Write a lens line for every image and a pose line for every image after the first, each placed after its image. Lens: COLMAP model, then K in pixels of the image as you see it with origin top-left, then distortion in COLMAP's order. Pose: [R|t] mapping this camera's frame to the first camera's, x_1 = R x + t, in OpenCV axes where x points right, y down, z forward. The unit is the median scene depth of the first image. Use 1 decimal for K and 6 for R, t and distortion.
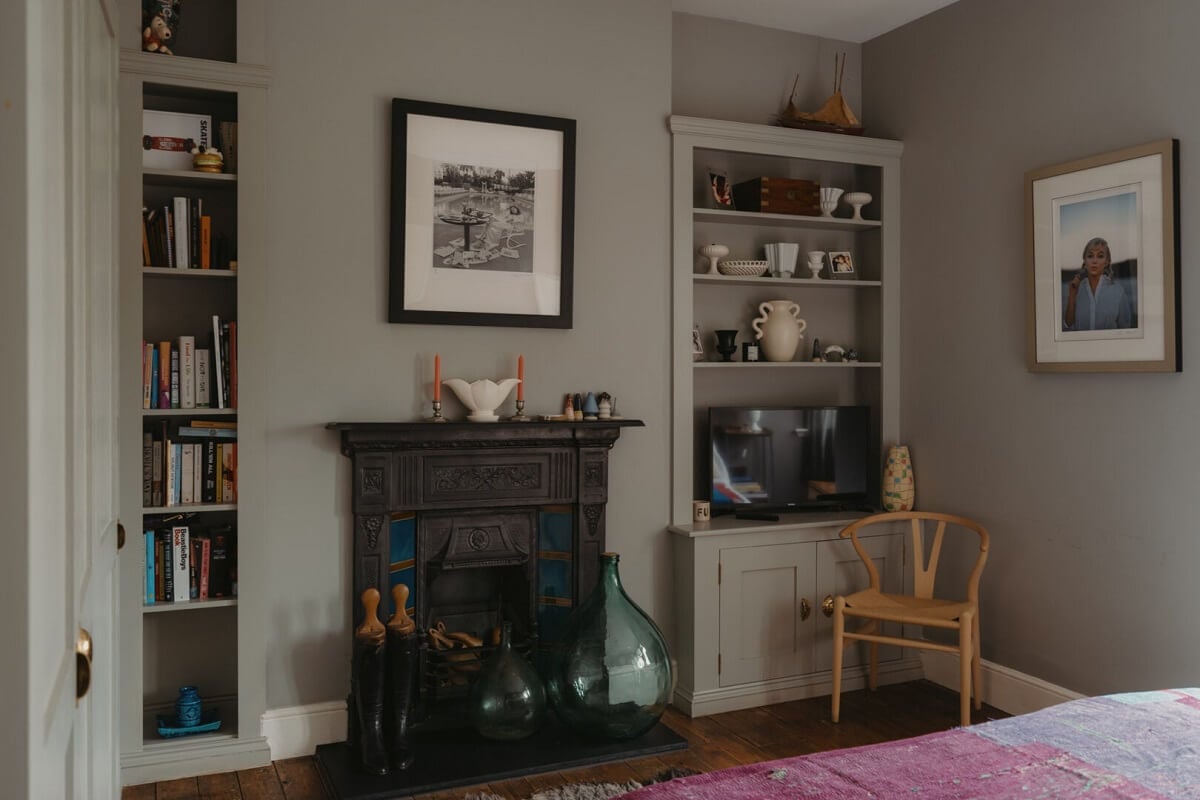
lens RADIAL K [[953.1, 0, 600.0], [0, 953.1, 400.0], [0, 0, 1]] dist [-0.014894, 0.005855]
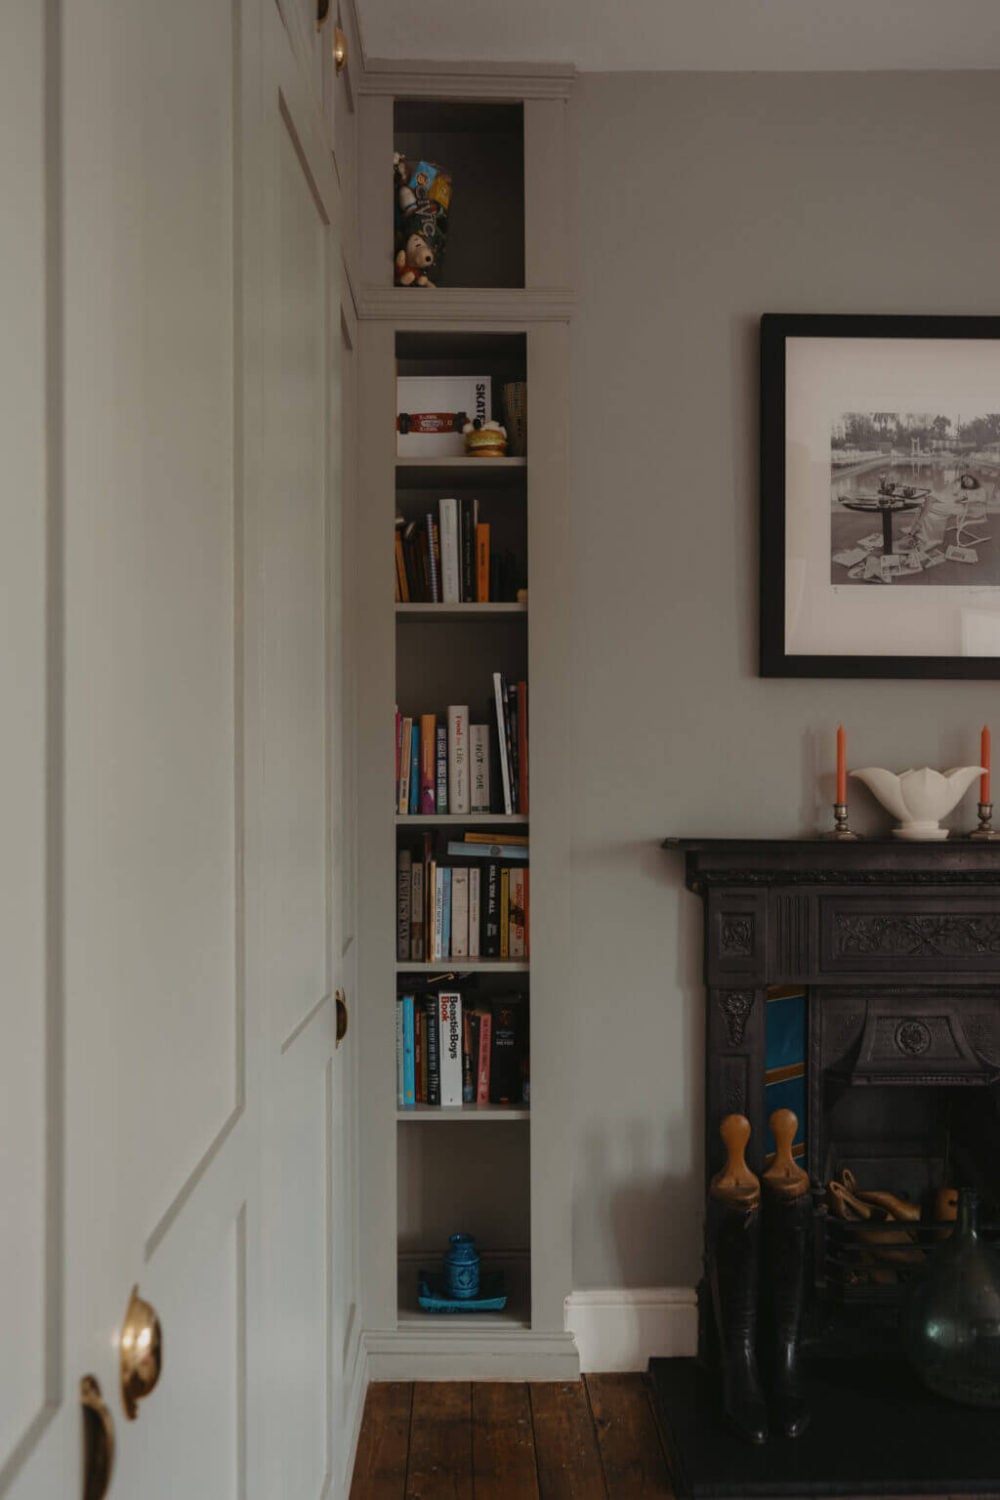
lens RADIAL K [[1191.4, 0, 490.4], [0, 1191.4, 723.4], [0, 0, 1]] dist [-0.014894, 0.005855]
pose [[0.911164, -0.025350, -0.411263, -0.065662], [-0.003318, 0.997622, -0.068844, 0.002658], [0.412030, 0.064093, 0.908913, 0.233408]]
